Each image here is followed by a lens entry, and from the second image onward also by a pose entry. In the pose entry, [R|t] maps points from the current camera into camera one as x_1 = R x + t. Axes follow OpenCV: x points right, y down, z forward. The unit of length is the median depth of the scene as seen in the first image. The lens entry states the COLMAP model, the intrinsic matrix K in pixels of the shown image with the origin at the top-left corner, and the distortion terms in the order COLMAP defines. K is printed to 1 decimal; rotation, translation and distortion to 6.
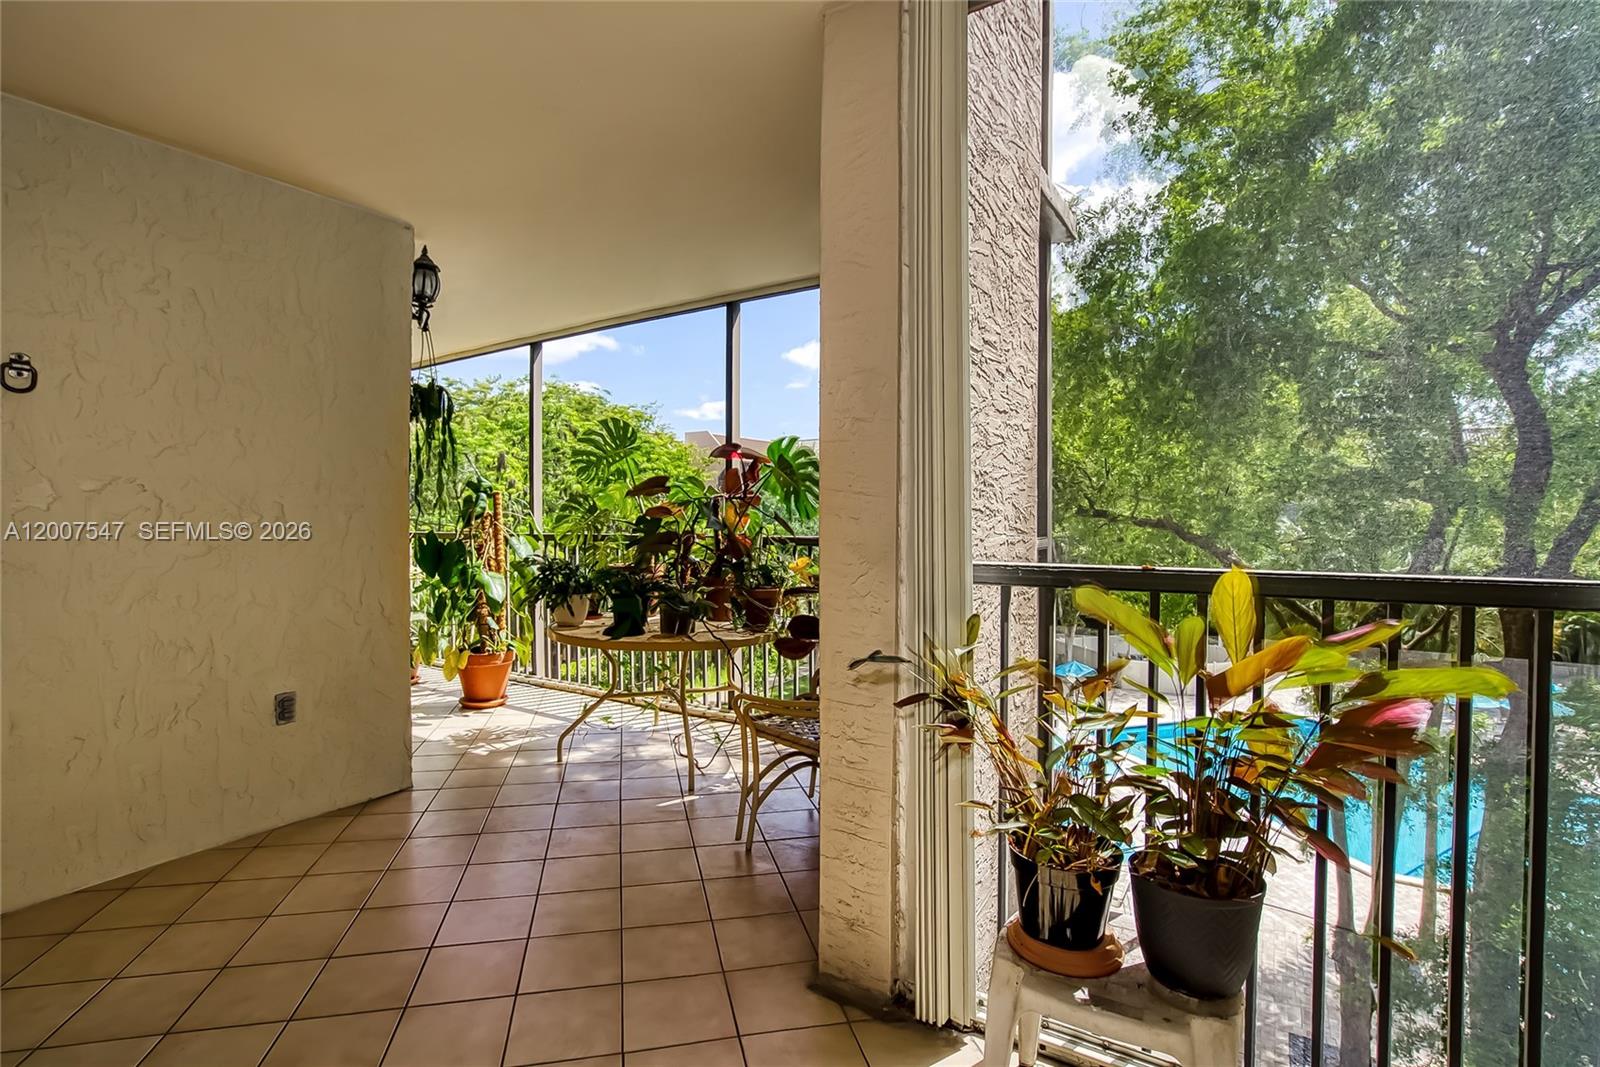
lens RADIAL K [[736.6, 0, 753.7], [0, 736.6, 515.0], [0, 0, 1]] dist [-0.013428, 0.001377]
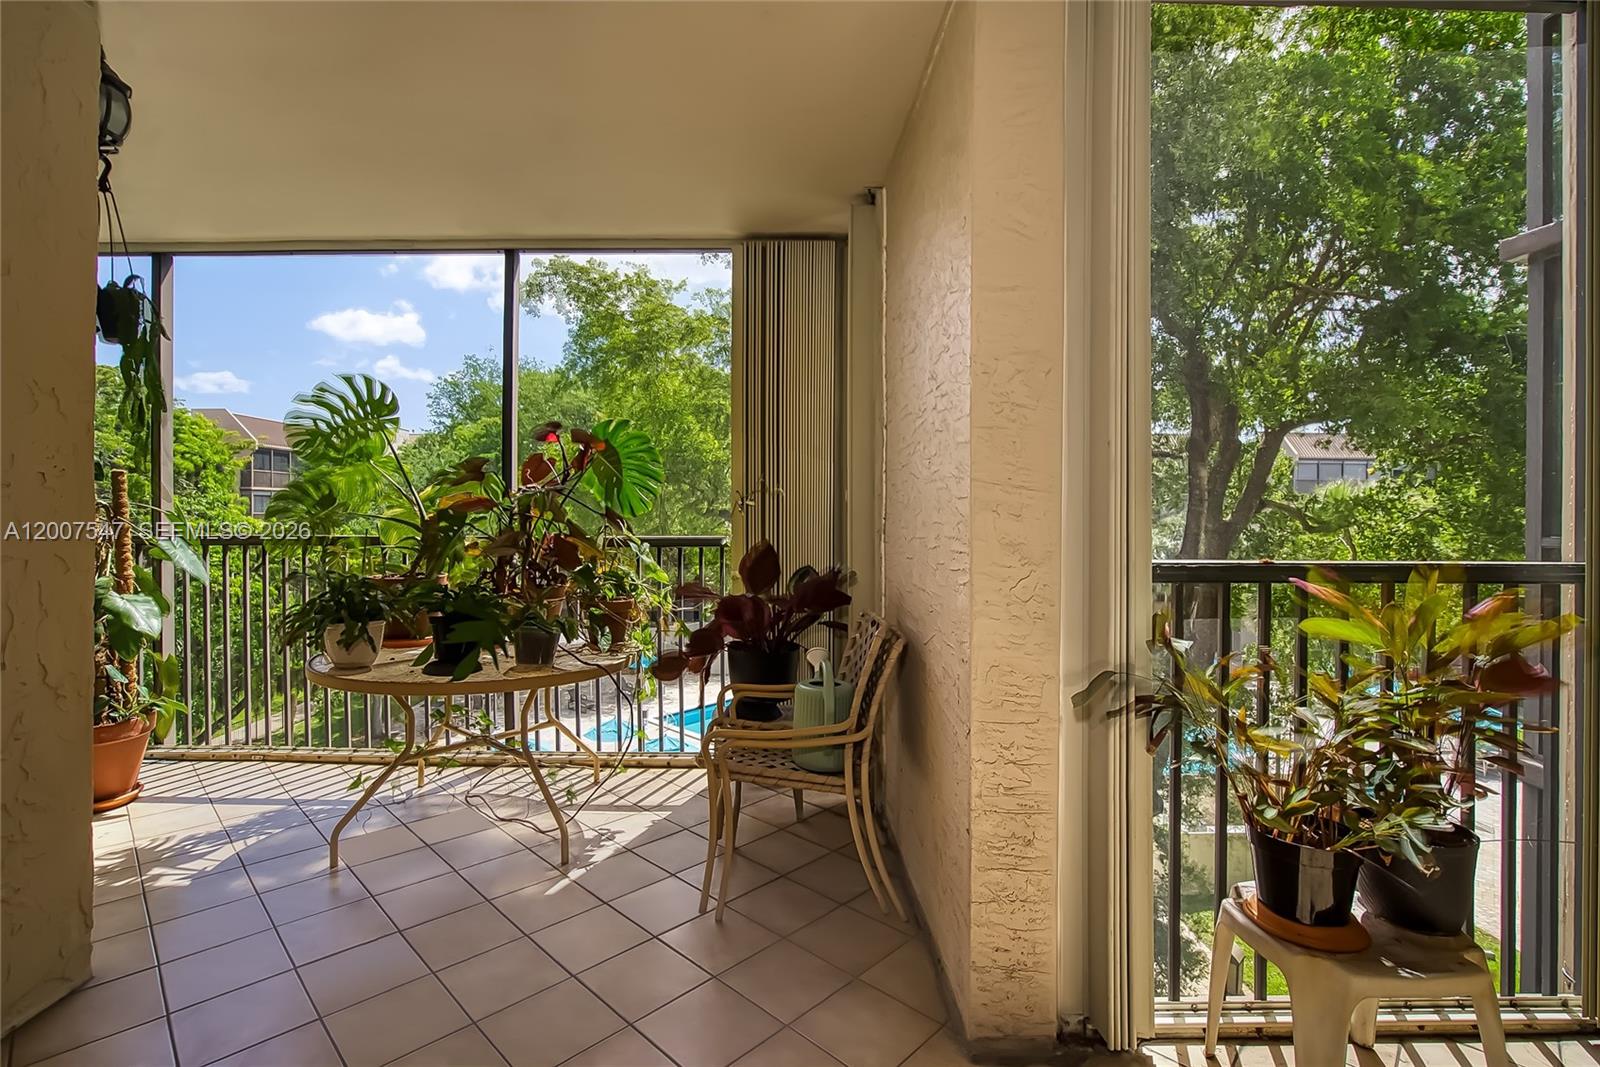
lens RADIAL K [[736.6, 0, 761.4], [0, 736.6, 506.7], [0, 0, 1]] dist [-0.013428, 0.001377]
pose [[0.836642, 0.014235, 0.547565, -0.323347], [-0.009989, 0.999893, -0.010733, 0.003902], [-0.547659, 0.003510, 0.836694, 0.222368]]
